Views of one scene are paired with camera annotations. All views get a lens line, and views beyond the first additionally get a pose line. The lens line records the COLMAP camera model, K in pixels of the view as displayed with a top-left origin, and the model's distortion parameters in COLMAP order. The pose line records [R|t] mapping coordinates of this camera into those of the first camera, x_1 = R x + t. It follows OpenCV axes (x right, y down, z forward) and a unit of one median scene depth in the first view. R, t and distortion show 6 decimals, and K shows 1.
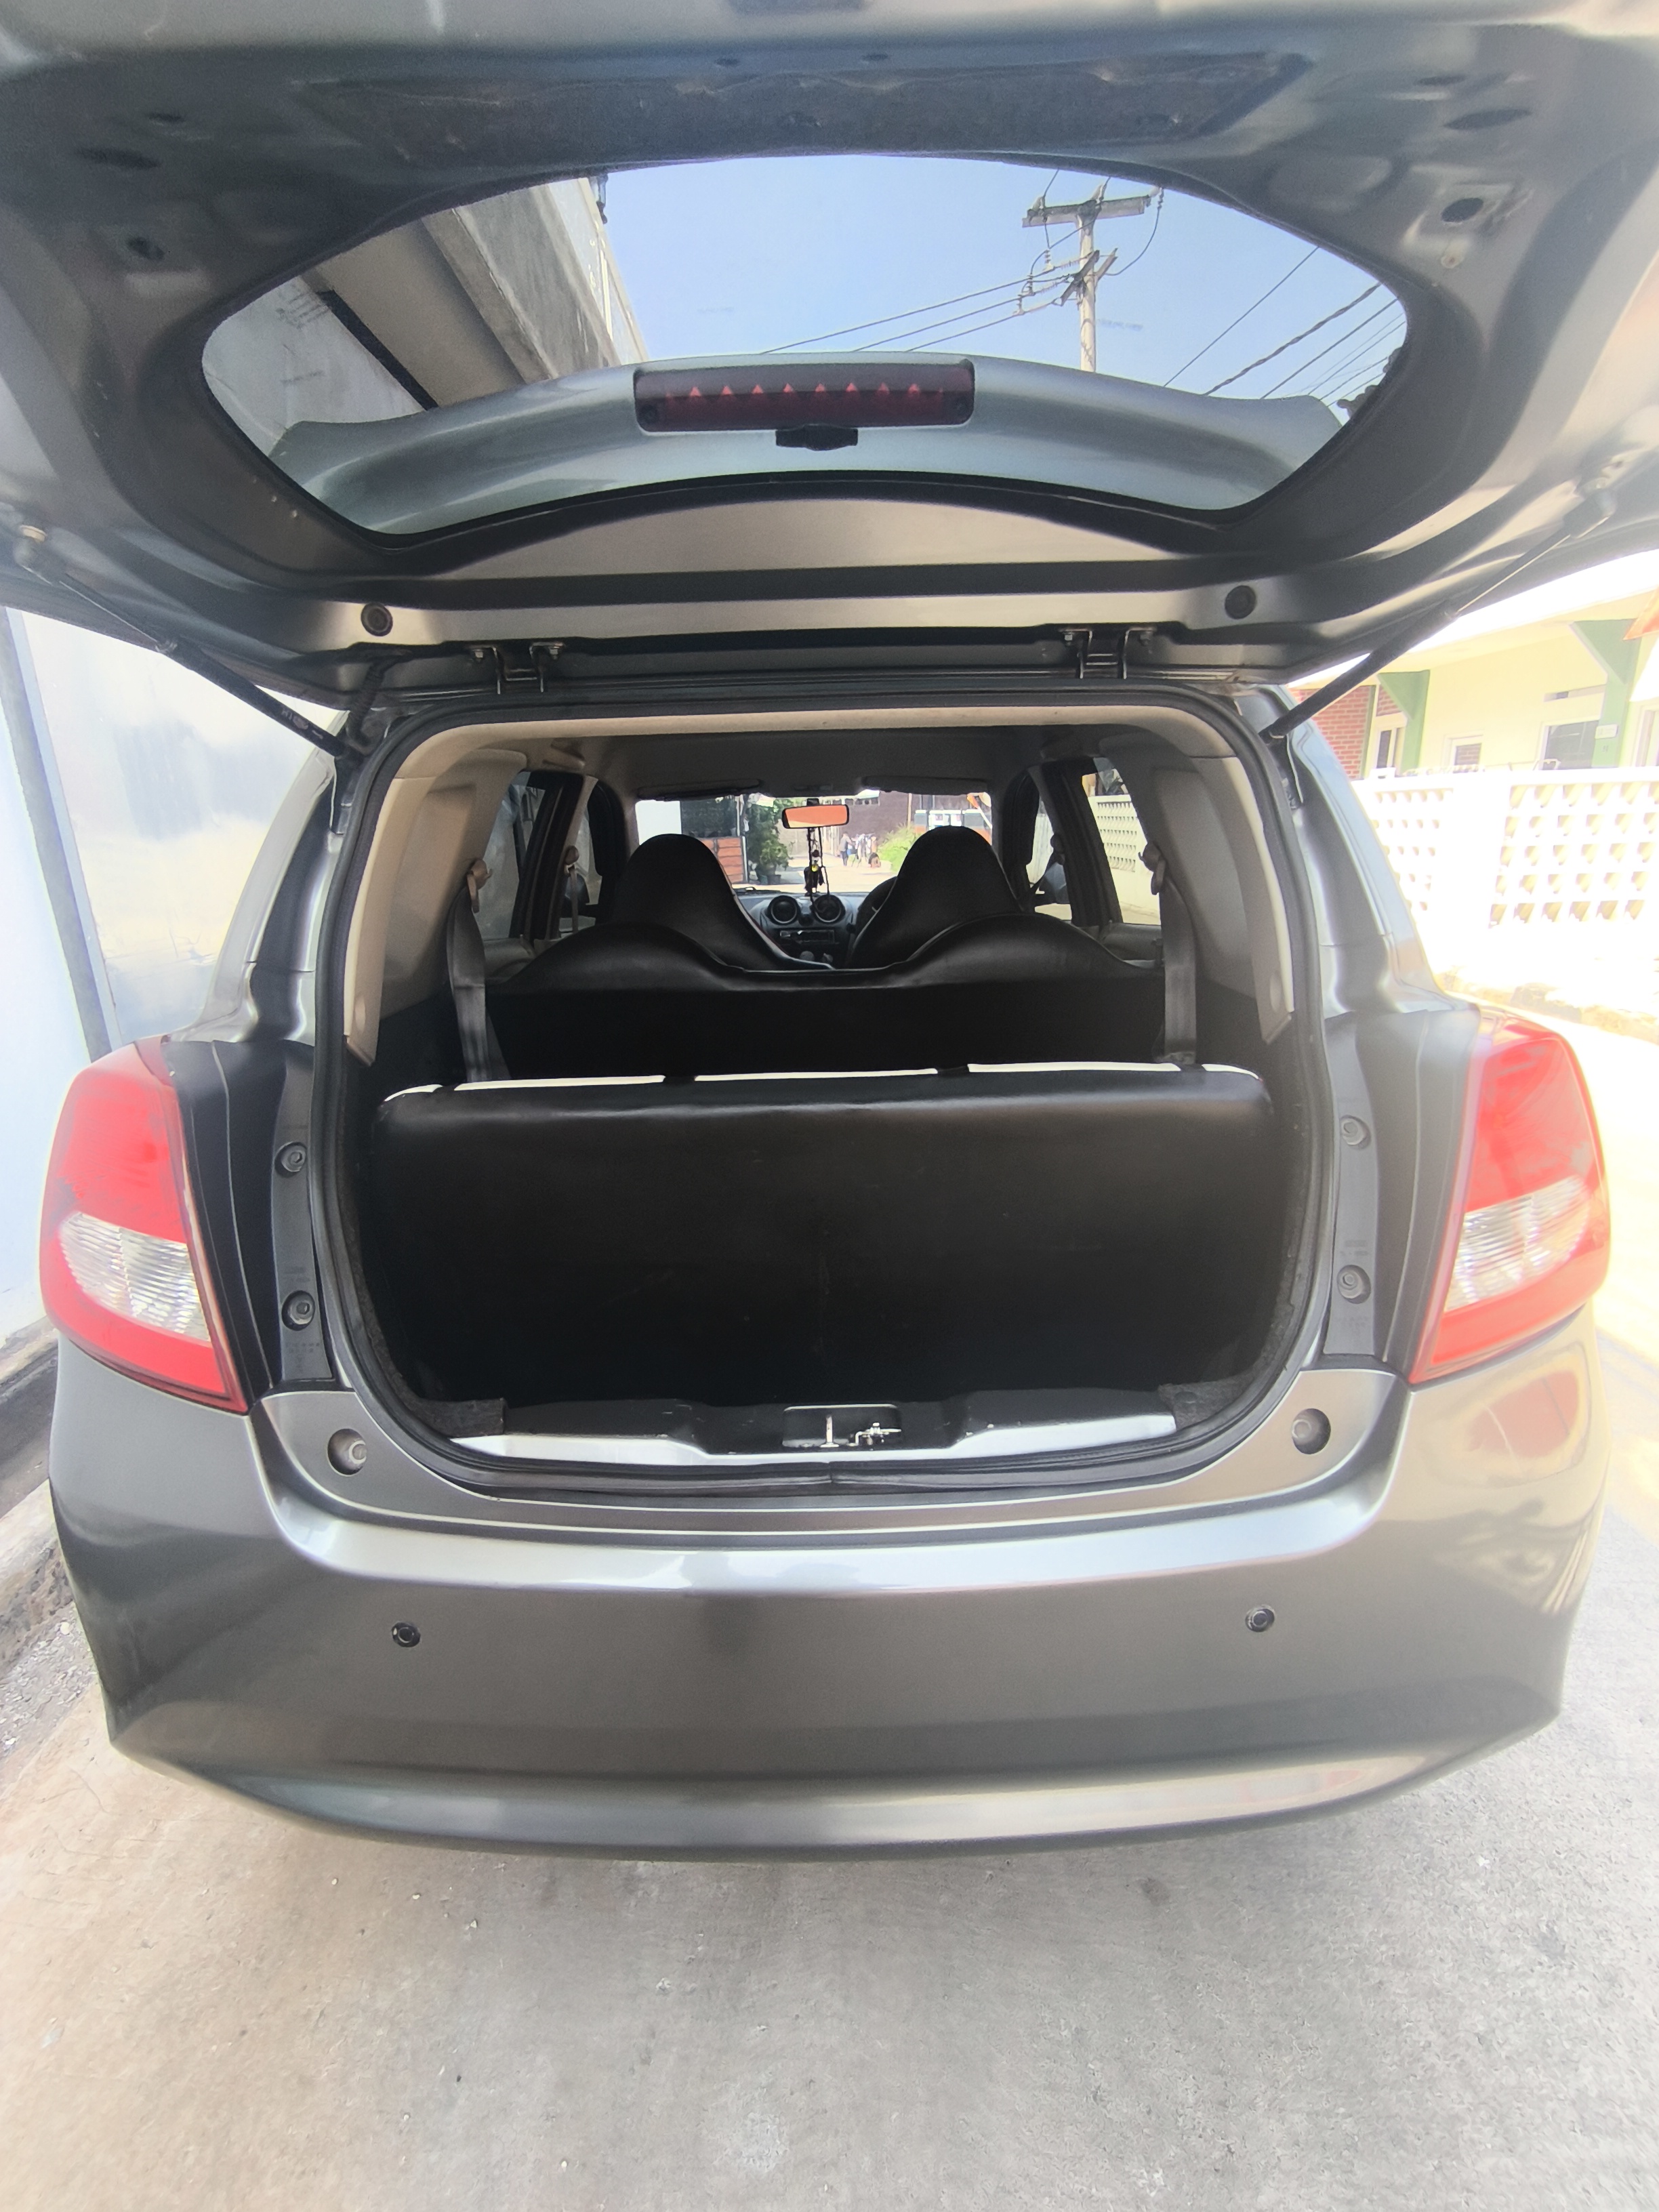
lens RADIAL K [[997.8, 0, 829.5], [0, 997.8, 1106.0], [0, 0, 1]] dist [-0.003082, -0.000418]
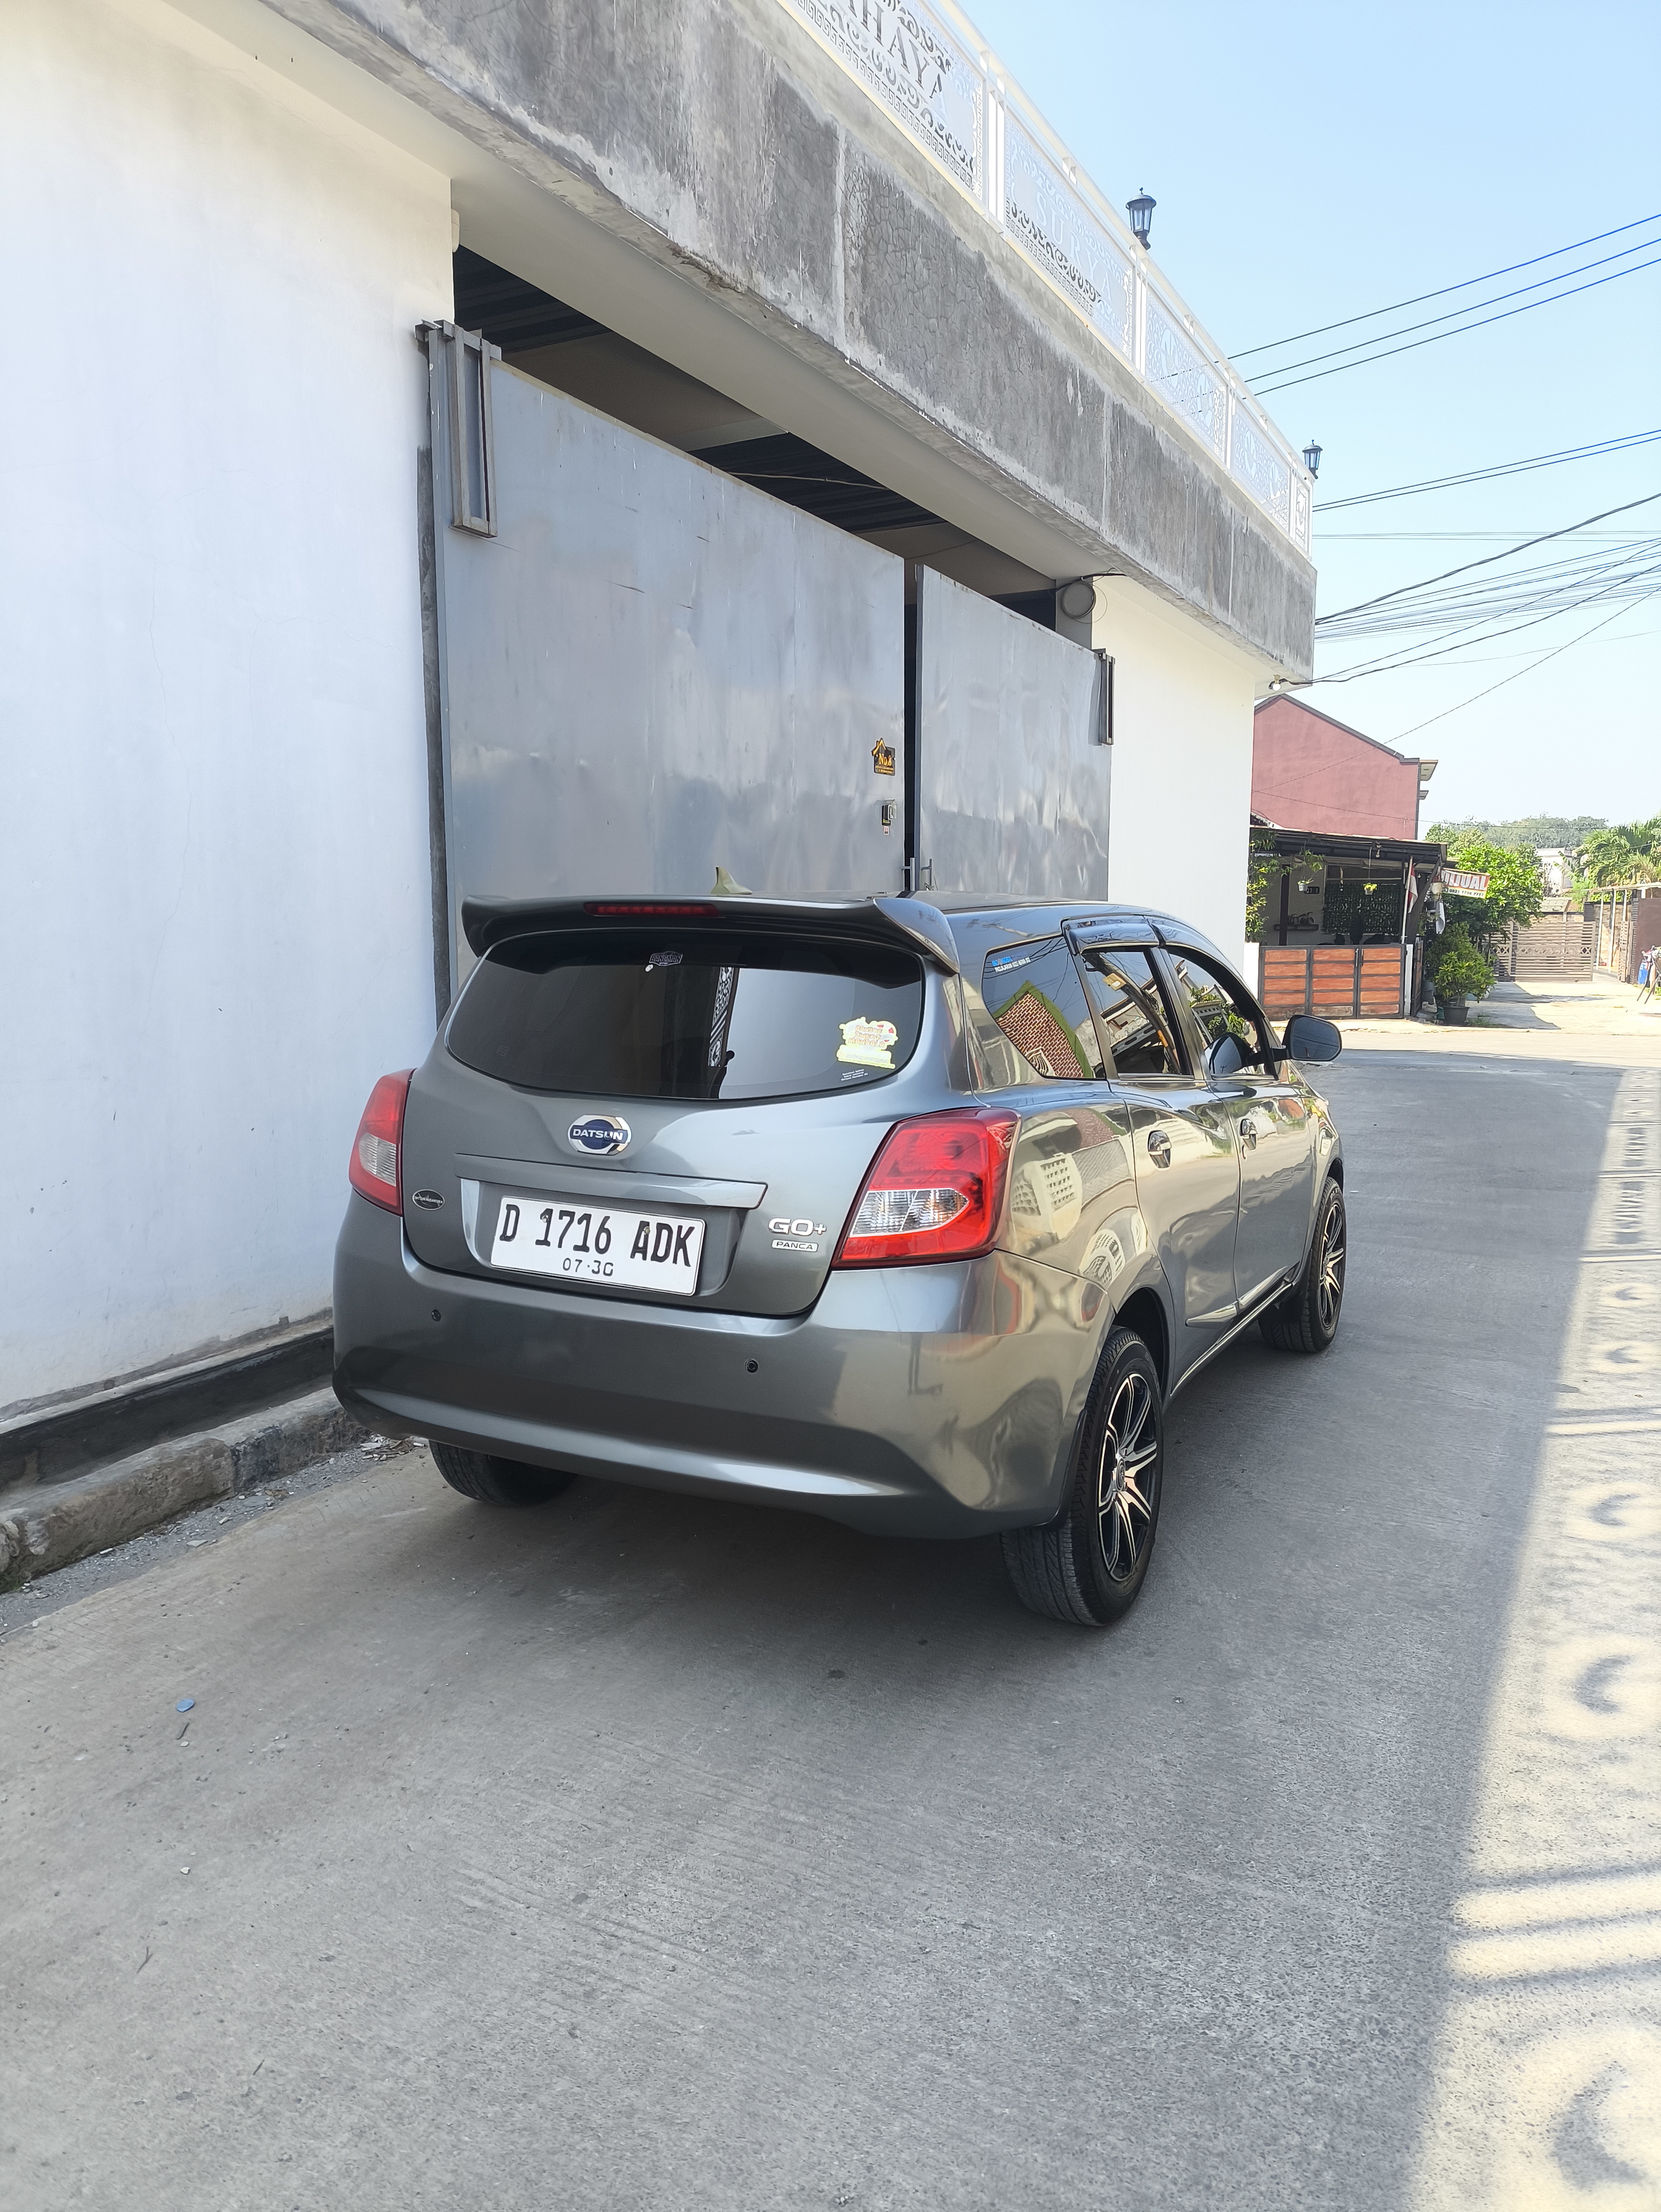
lens RADIAL K [[1615.5, 0, 830.5], [0, 1615.5, 1106.0], [0, 0, 1]] dist [0.001161, -0.001497]
pose [[0.891840, 0.094536, -0.442363, 0.335493], [-0.161449, 0.980033, -0.116056, 0.056736], [0.422559, 0.174922, 0.889295, -0.341200]]
